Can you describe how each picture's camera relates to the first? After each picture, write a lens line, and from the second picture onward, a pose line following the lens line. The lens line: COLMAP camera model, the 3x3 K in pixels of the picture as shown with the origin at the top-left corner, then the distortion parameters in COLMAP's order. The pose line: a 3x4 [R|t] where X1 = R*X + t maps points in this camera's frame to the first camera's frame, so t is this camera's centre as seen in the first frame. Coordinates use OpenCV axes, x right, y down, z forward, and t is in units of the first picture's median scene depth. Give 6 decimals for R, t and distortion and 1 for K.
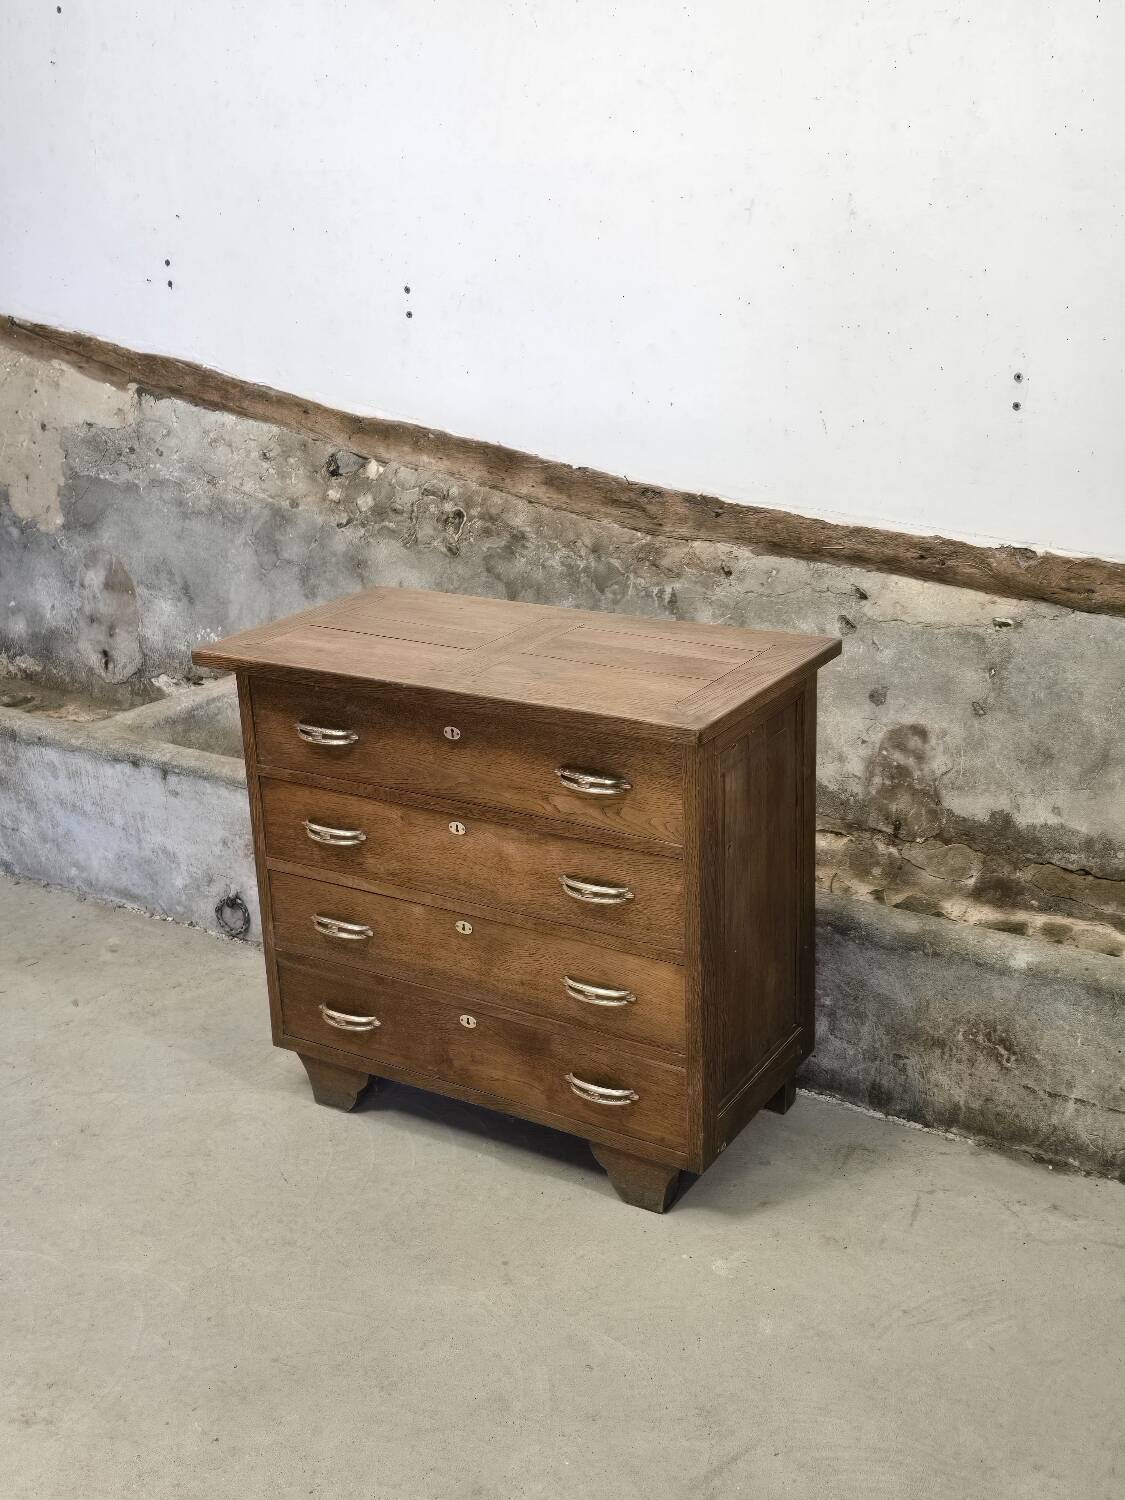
lens RADIAL K [[1641.6, 0, 574.9], [0, 1641.6, 757.8], [0, 0, 1]] dist [0.188538, -0.612990]
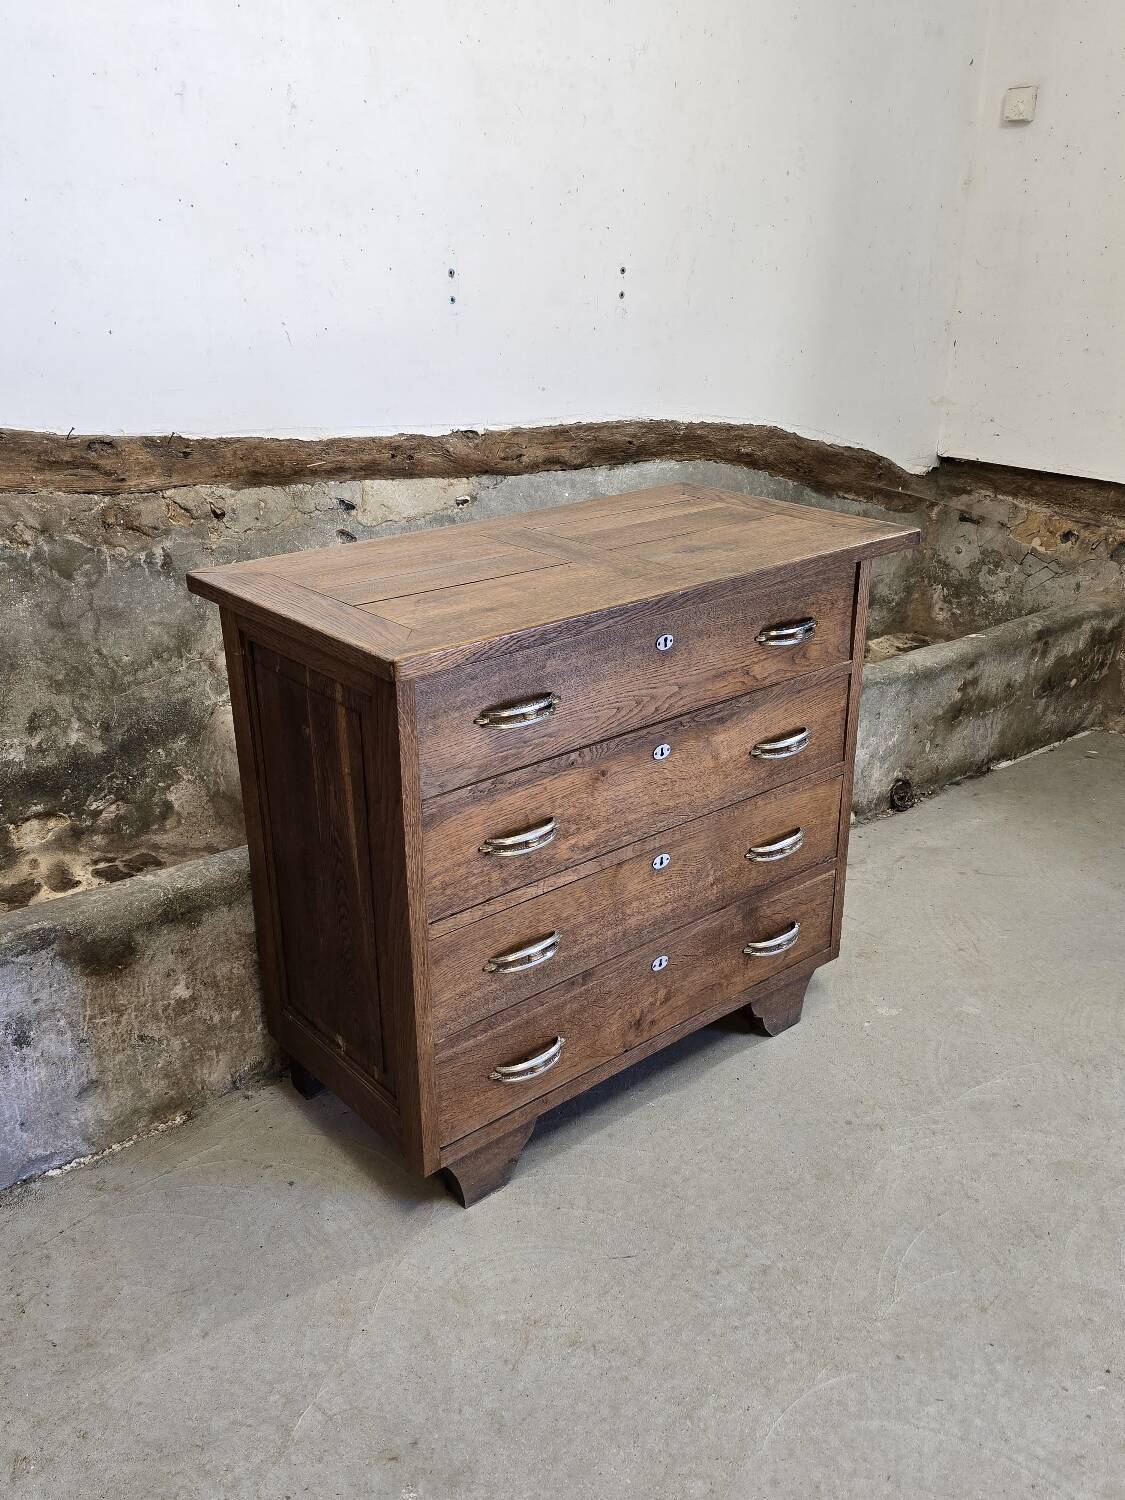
lens RADIAL K [[1293.7, 0, 544.7], [0, 1293.7, 746.2], [0, 0, 1]] dist [0.130556, -0.309923]
pose [[0.339100, -0.329805, 0.881045, -0.545588], [0.313837, 0.922542, 0.224549, -0.105028], [-0.886858, 0.200360, 0.416339, 0.594656]]
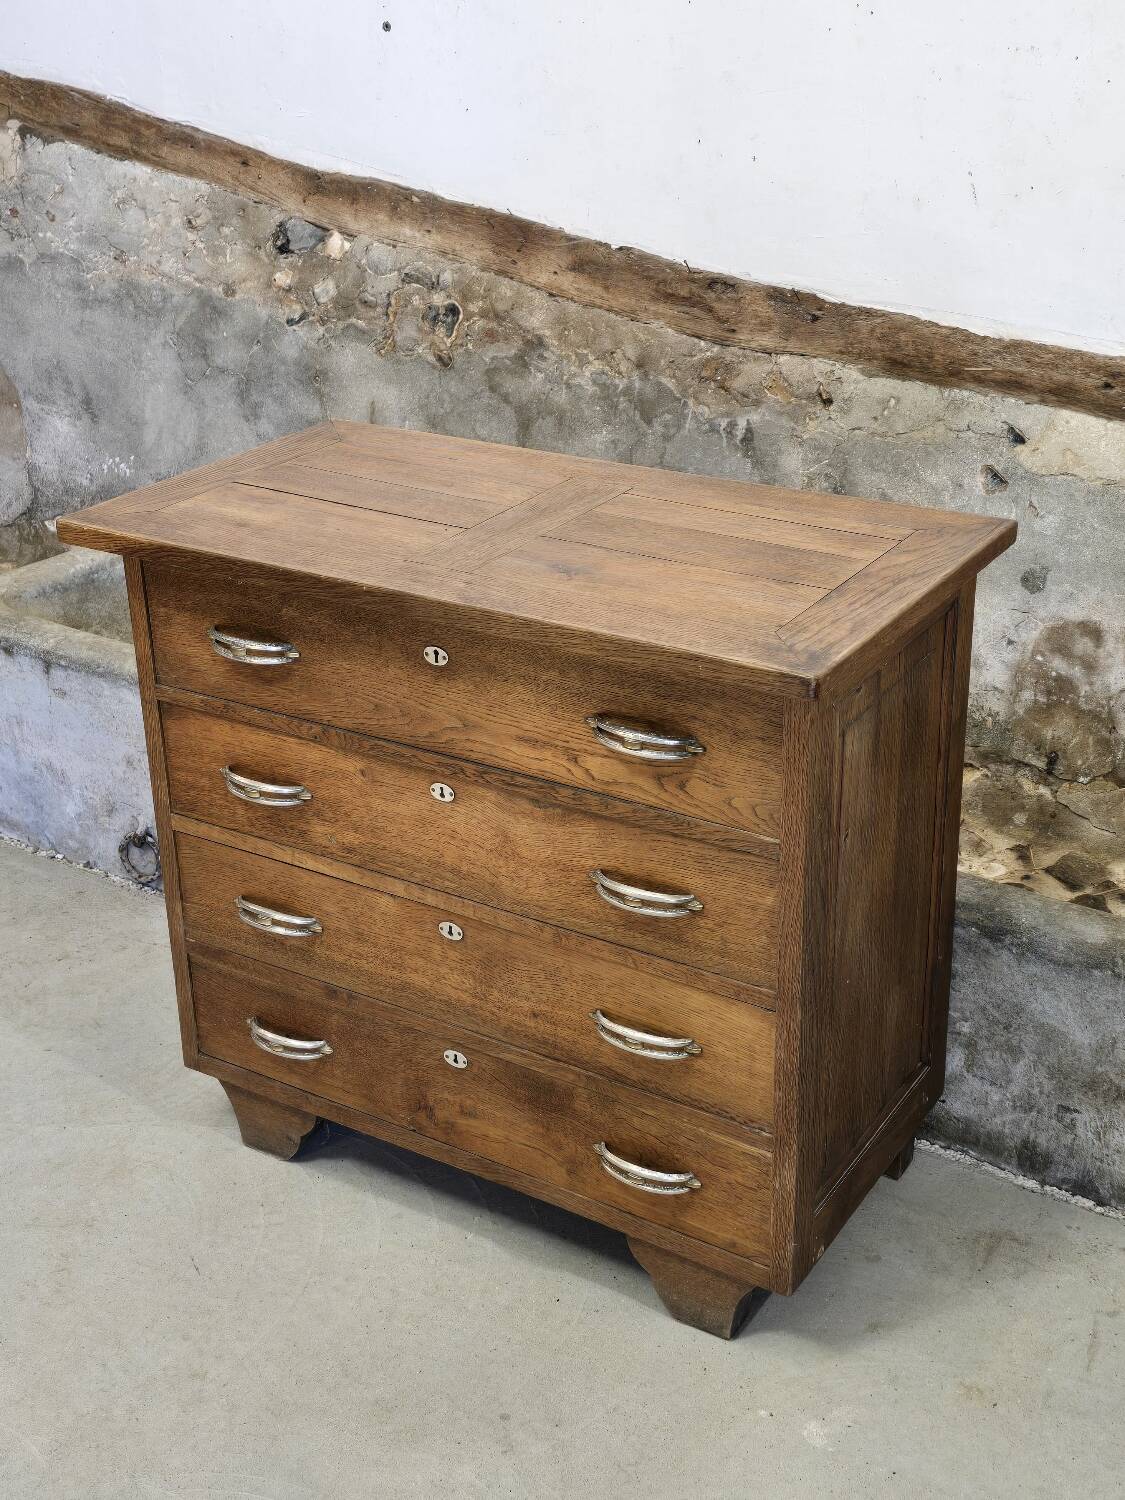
lens RADIAL K [[1896.6, 0, 561.3], [0, 1896.6, 740.5], [0, 0, 1]] dist [0.155830, -0.427344]
pose [[0.999768, 0.017359, -0.012749, -0.009710], [-0.016194, 0.996132, 0.086361, -0.036872], [0.014199, -0.086135, 0.996182, 0.167157]]
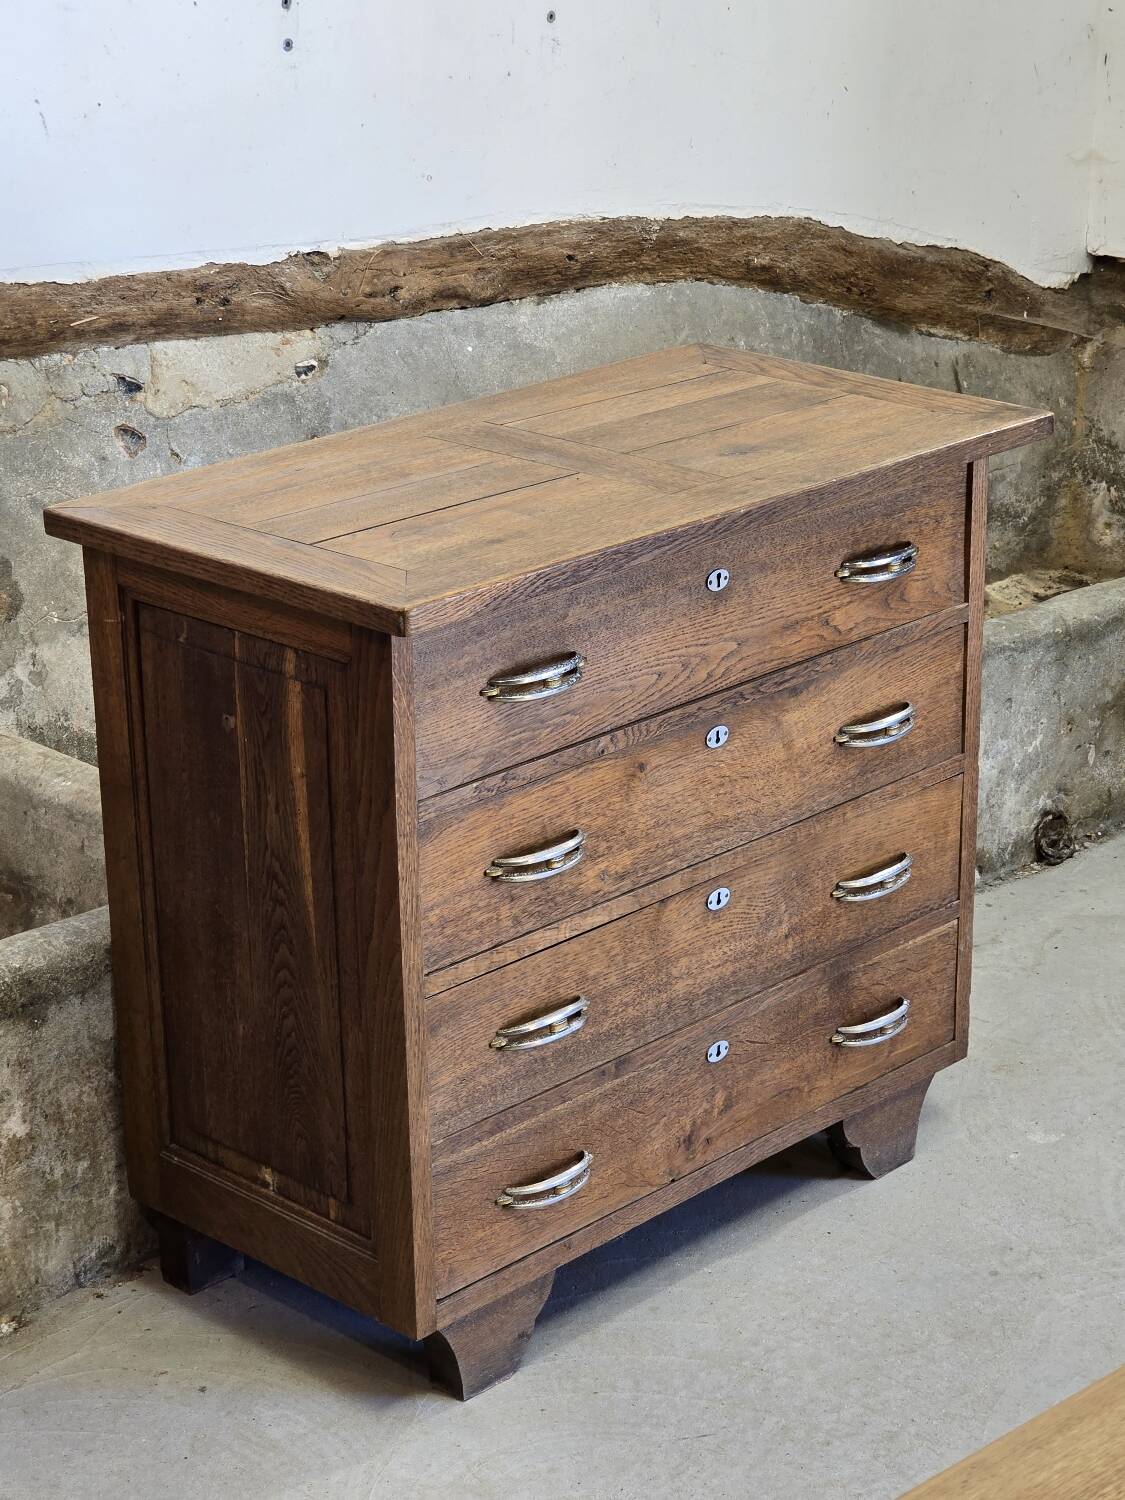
lens RADIAL K [[3212.2, 0, 519.4], [0, 3212.2, 793.8], [0, 0, 1]] dist [-0.728087, 10.826355]
pose [[0.237629, -0.316643, 0.918297, -0.930655], [0.331076, 0.915171, 0.229892, -0.184786], [-0.913193, 0.249397, 0.322304, 0.531987]]
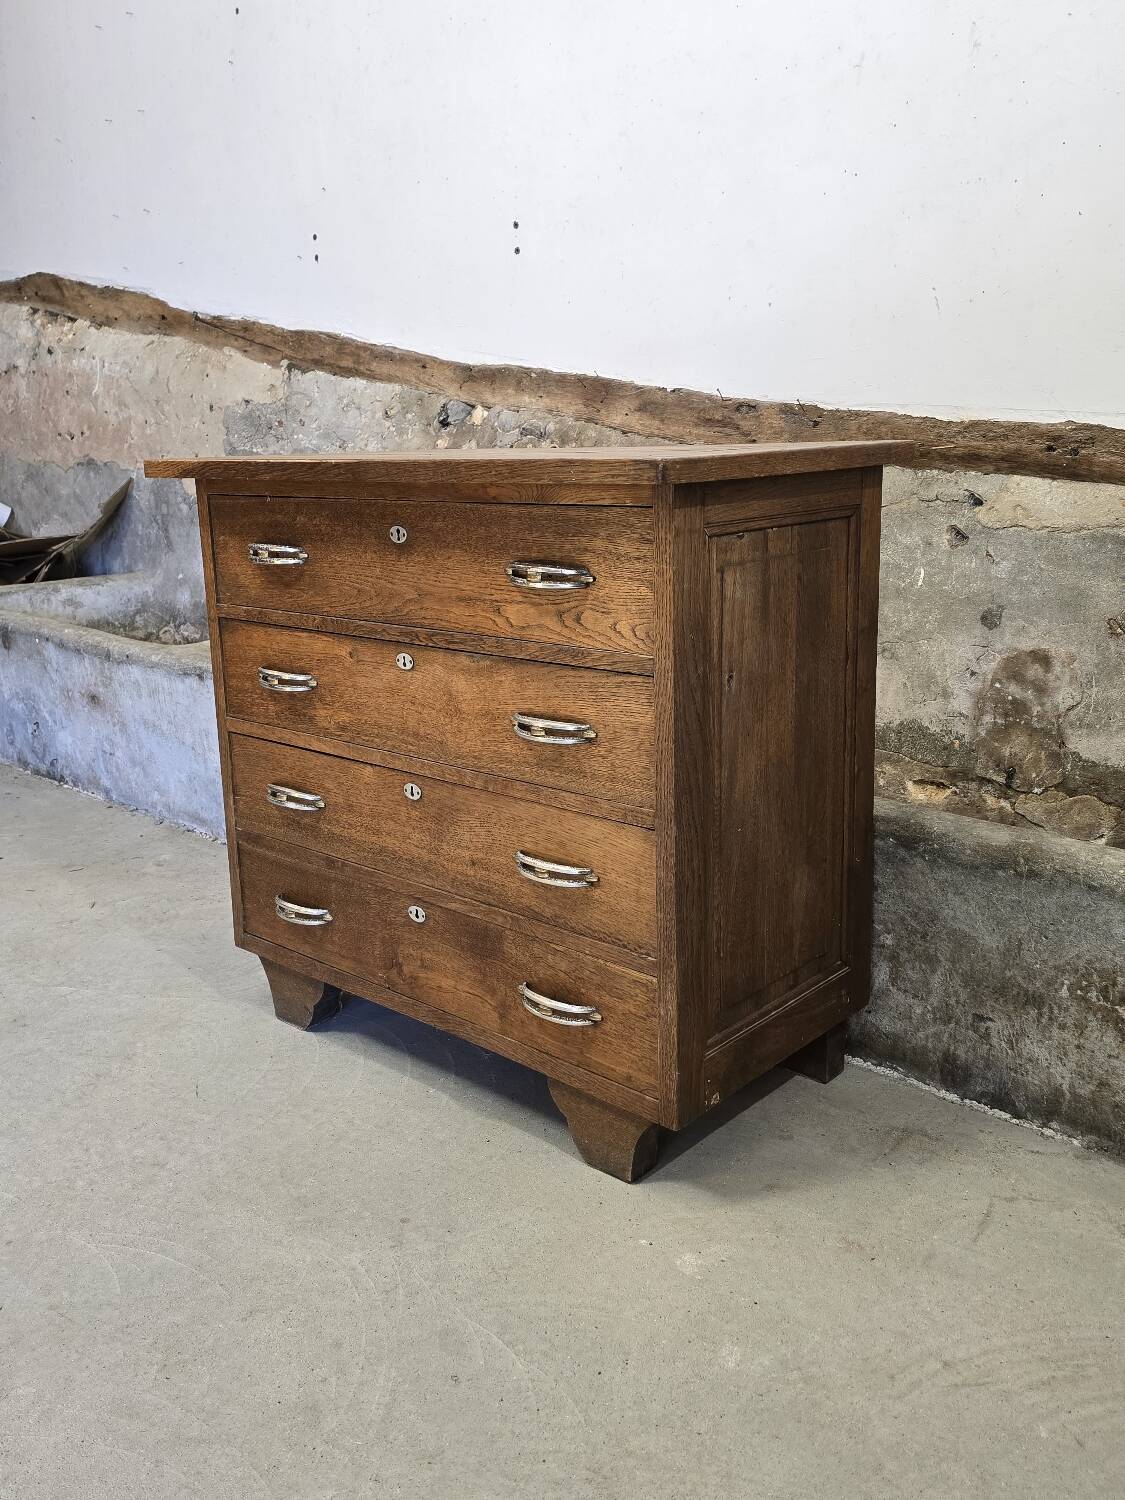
lens RADIAL K [[1296.8, 0, 545.6], [0, 1296.8, 732.6], [0, 0, 1]] dist [0.099153, -0.146420]
pose [[0.979525, 0.050583, -0.194865, 0.094130], [-0.070454, 0.992843, -0.096427, 0.103833], [0.188593, 0.108181, 0.976079, 0.308315]]
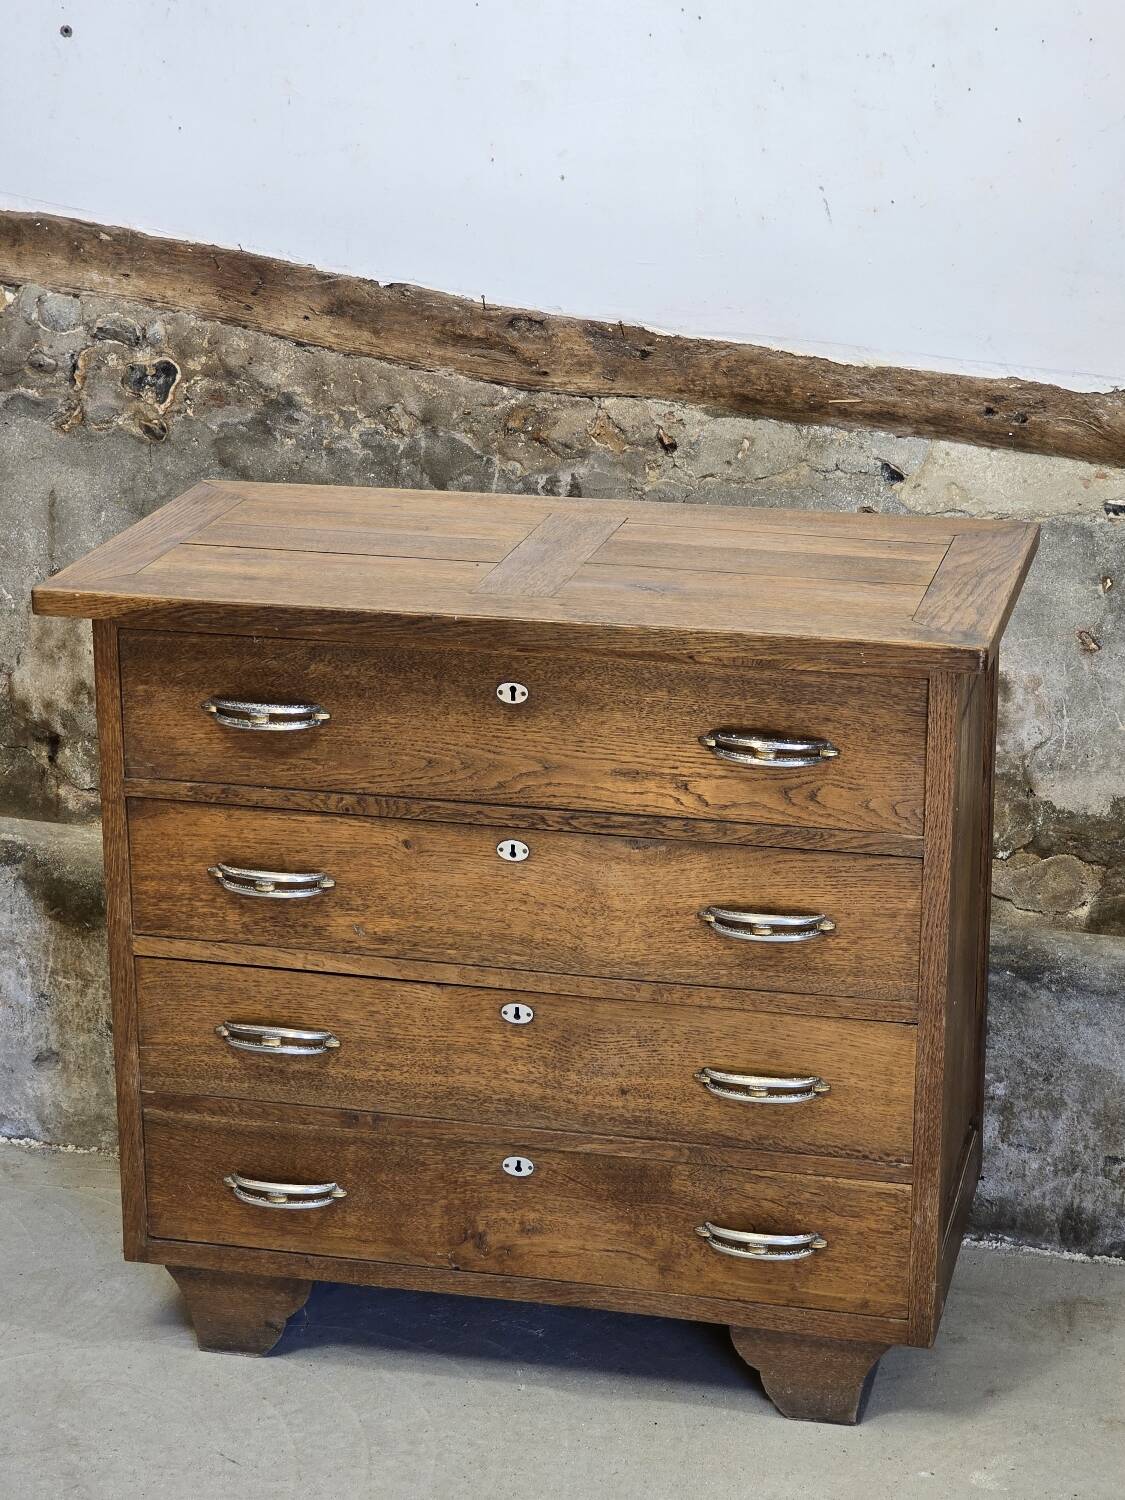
lens RADIAL K [[3180.4, 0, 585.8], [0, 3180.4, 776.6], [0, 0, 1]] dist [-0.557081, 8.540325]
pose [[0.951729, -0.065563, 0.299856, -0.311742], [0.074132, 0.997099, -0.017277, 0.029524], [-0.297853, 0.038672, 0.953828, -0.114262]]
